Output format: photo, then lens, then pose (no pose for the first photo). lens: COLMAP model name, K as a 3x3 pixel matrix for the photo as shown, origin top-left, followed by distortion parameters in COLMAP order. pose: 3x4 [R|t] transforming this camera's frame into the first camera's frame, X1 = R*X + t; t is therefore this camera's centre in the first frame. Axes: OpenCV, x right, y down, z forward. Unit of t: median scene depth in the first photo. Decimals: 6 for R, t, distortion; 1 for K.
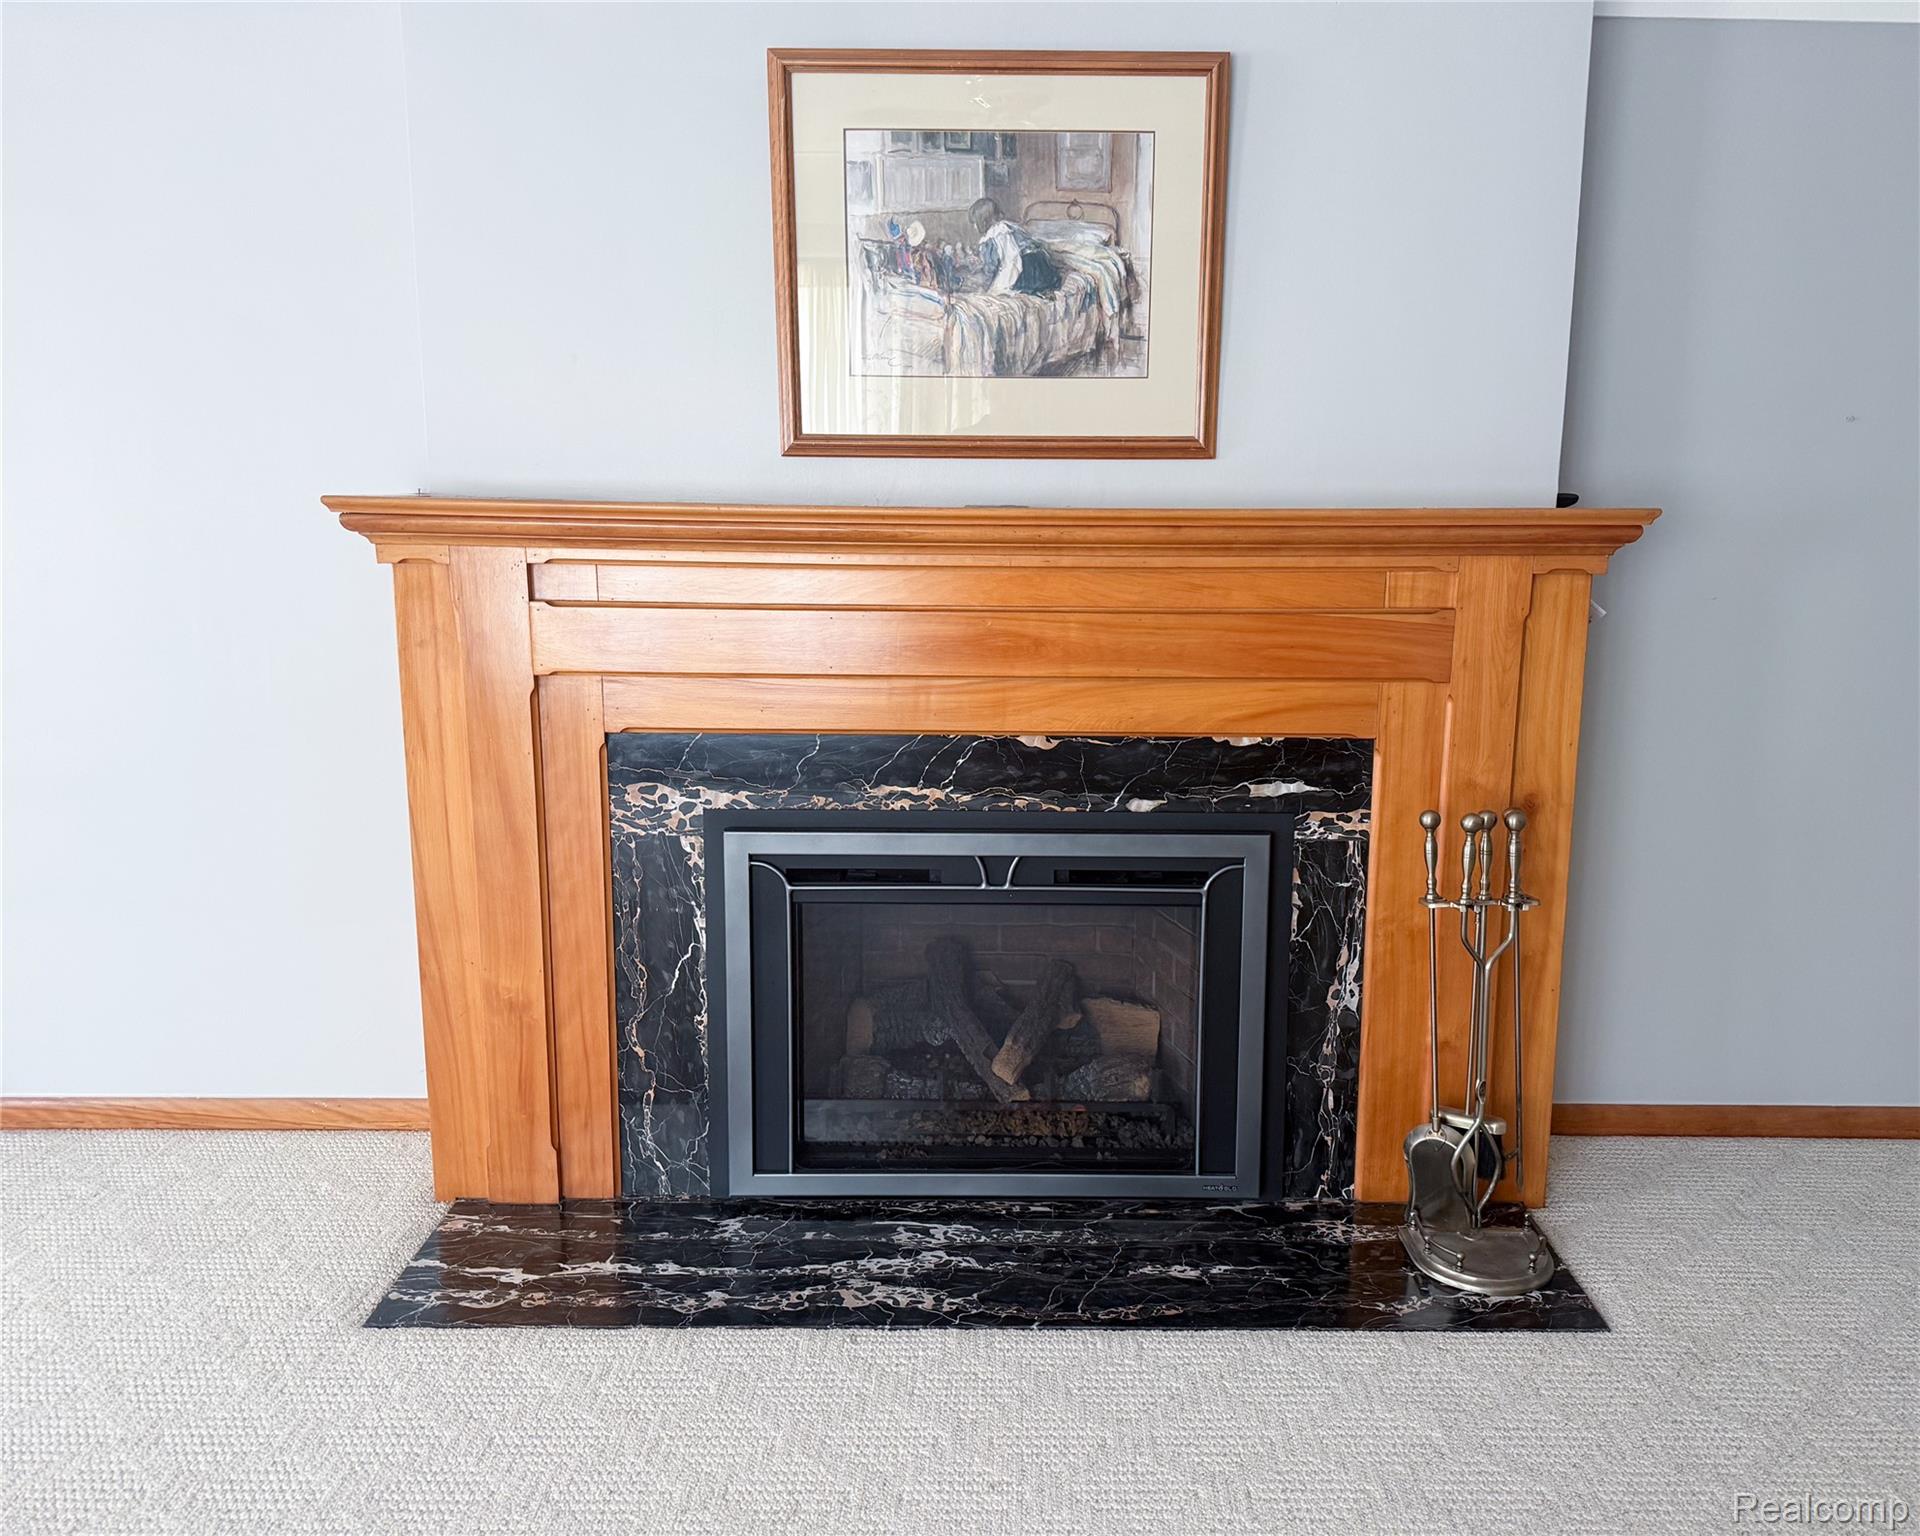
lens RADIAL K [[1519.1, 0, 960.0], [0, 1519.1, 768.0], [0, 0, 1]] dist [0.072280, -0.004317]
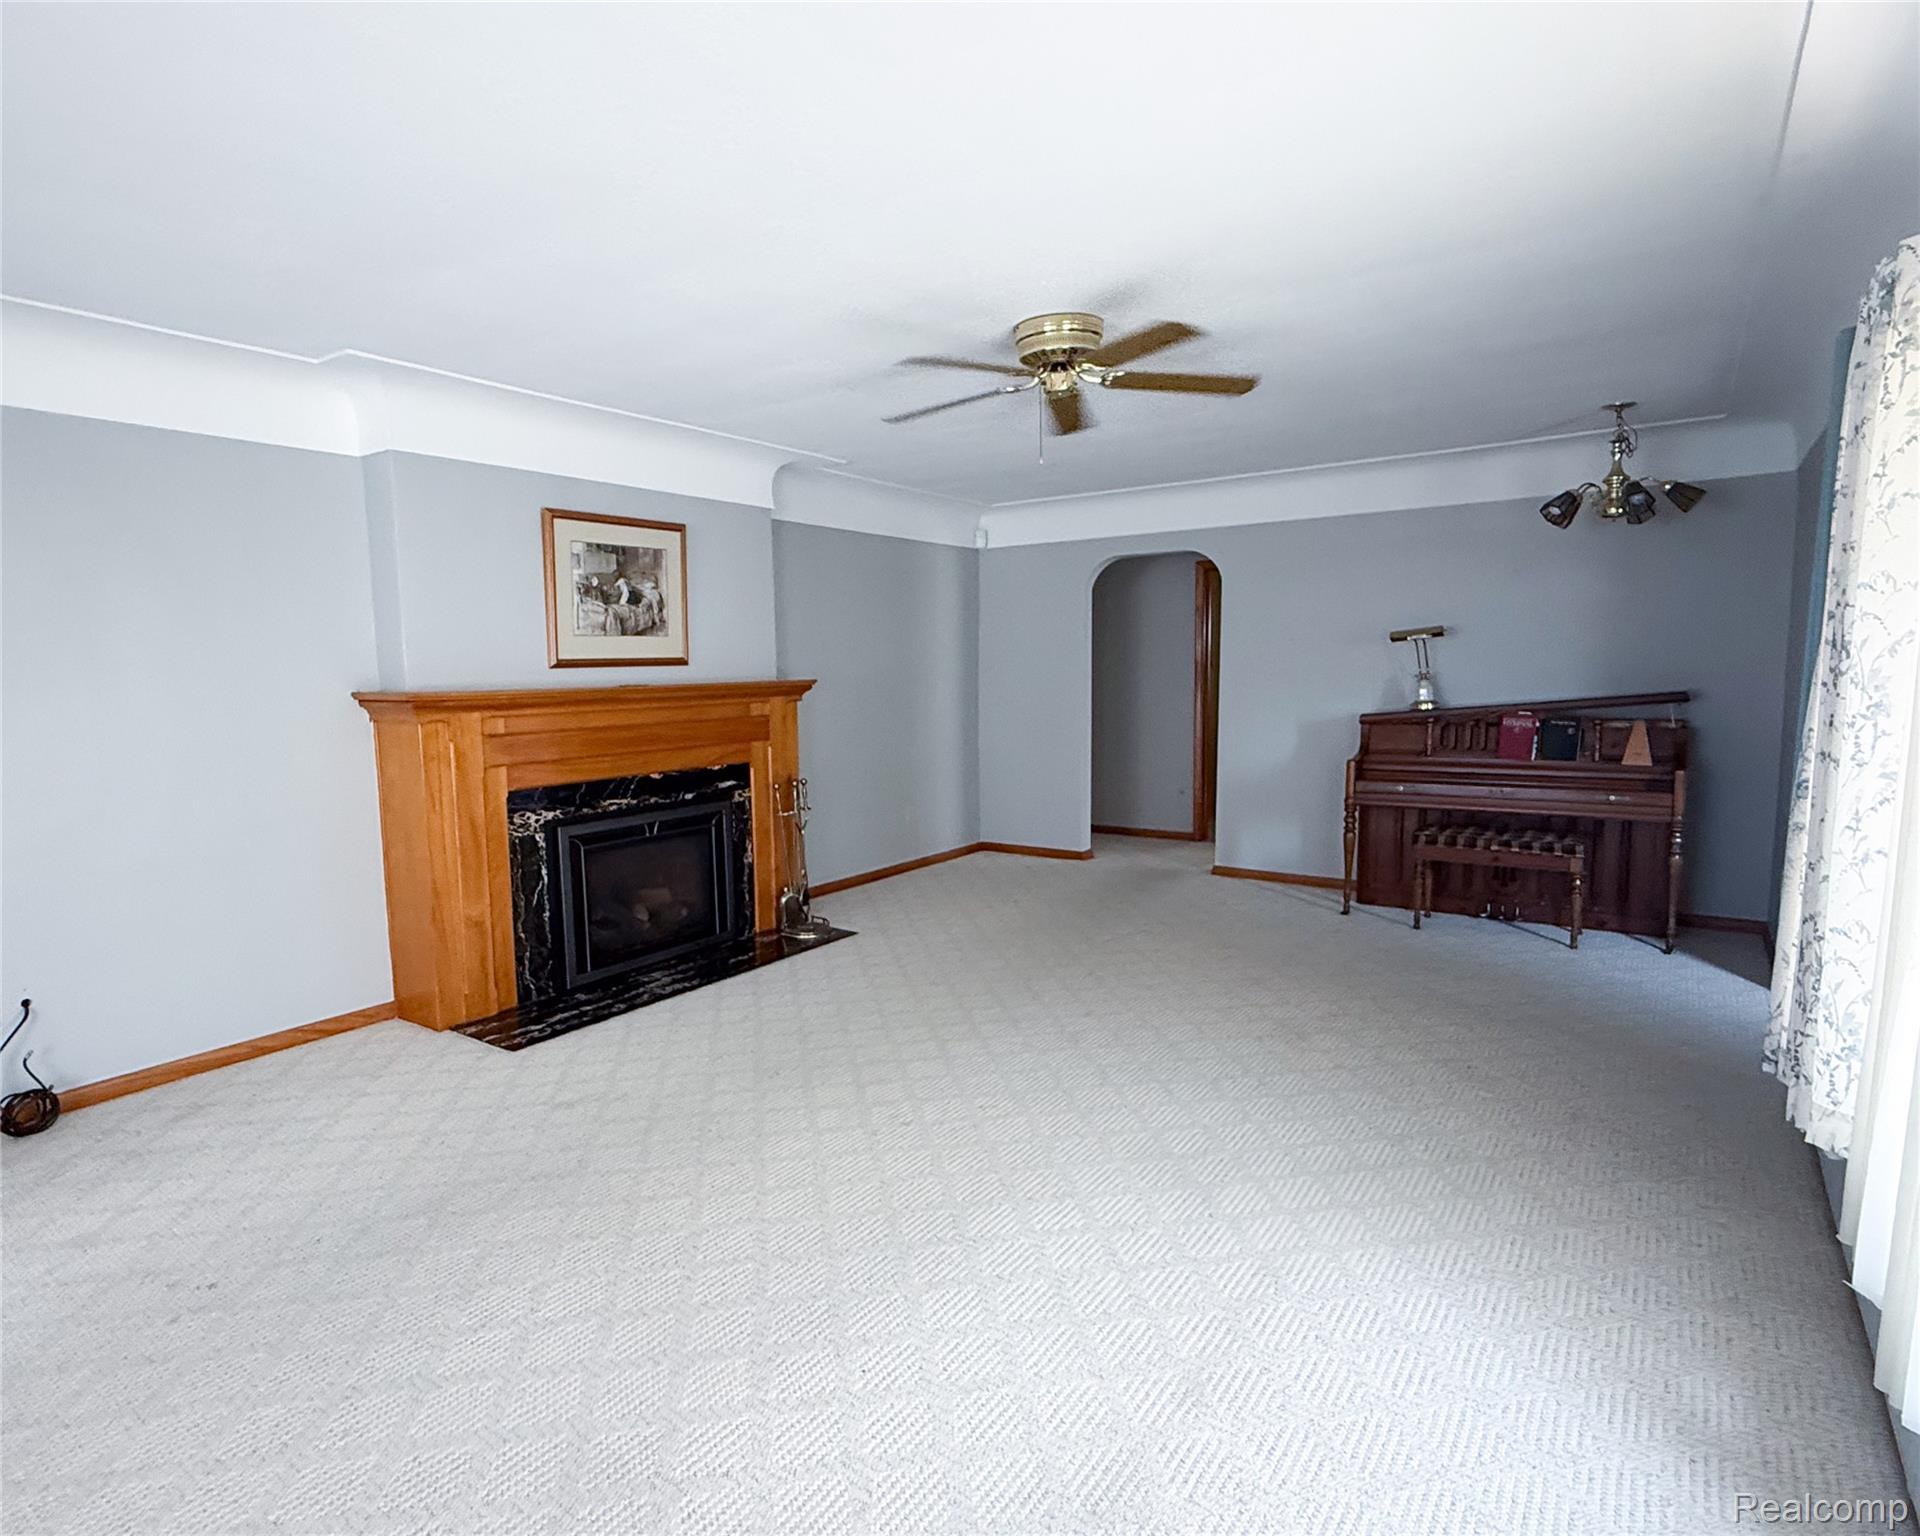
lens RADIAL K [[1036.3, 0, 1017.8], [0, 1036.3, 757.1], [0, 0, 1]] dist [-0.000350, -0.000140]
pose [[0.529538, -0.096145, 0.842820, -1.102784], [0.166812, 0.985959, 0.007668, 0.039903], [-0.831723, 0.136532, 0.538141, -0.452728]]
